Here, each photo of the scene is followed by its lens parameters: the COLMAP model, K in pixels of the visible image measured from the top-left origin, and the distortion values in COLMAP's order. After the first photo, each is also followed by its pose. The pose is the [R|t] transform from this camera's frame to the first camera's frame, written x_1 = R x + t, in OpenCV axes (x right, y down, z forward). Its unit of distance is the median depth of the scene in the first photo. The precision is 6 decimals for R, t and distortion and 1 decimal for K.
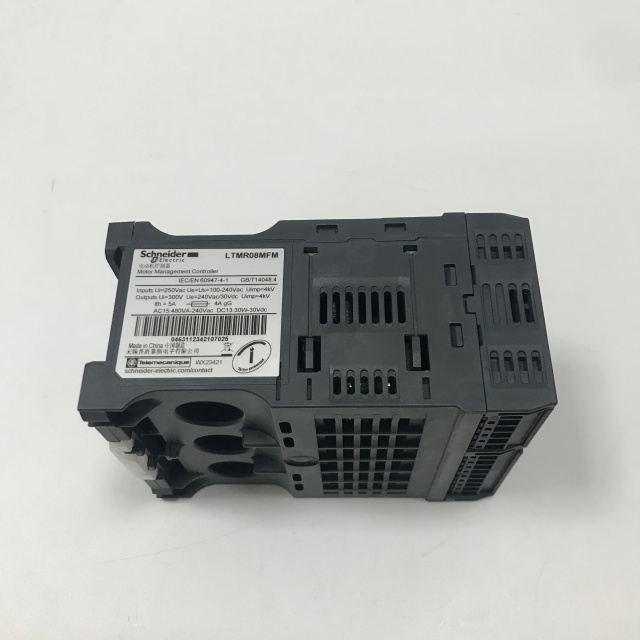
lens RADIAL K [[704.3, 0, 320.0], [0, 704.3, 320.0], [0, 0, 1]] dist [0.115389, -0.024717]
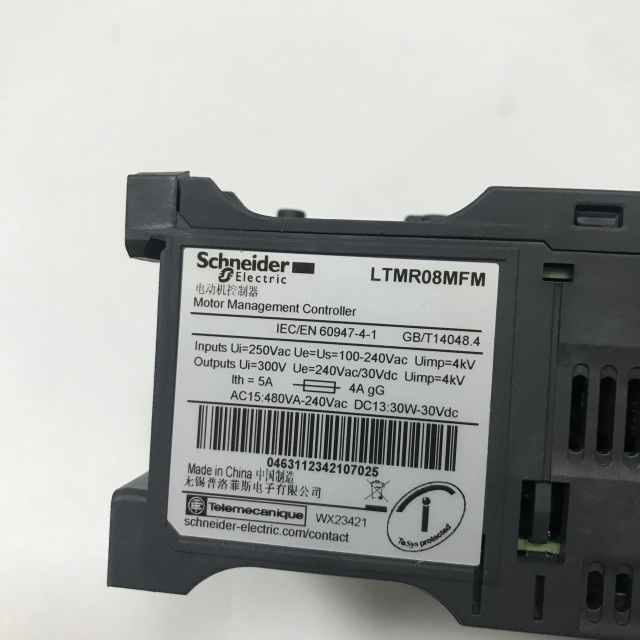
lens RADIAL K [[704.3, 0, 320.0], [0, 704.3, 320.0], [0, 0, 1]] dist [0.115389, -0.024717]
pose [[0.994919, 0.054479, -0.084660, -0.131215], [-0.007301, 0.877762, 0.479041, -0.302519], [0.100409, -0.475989, 0.873701, 0.590603]]
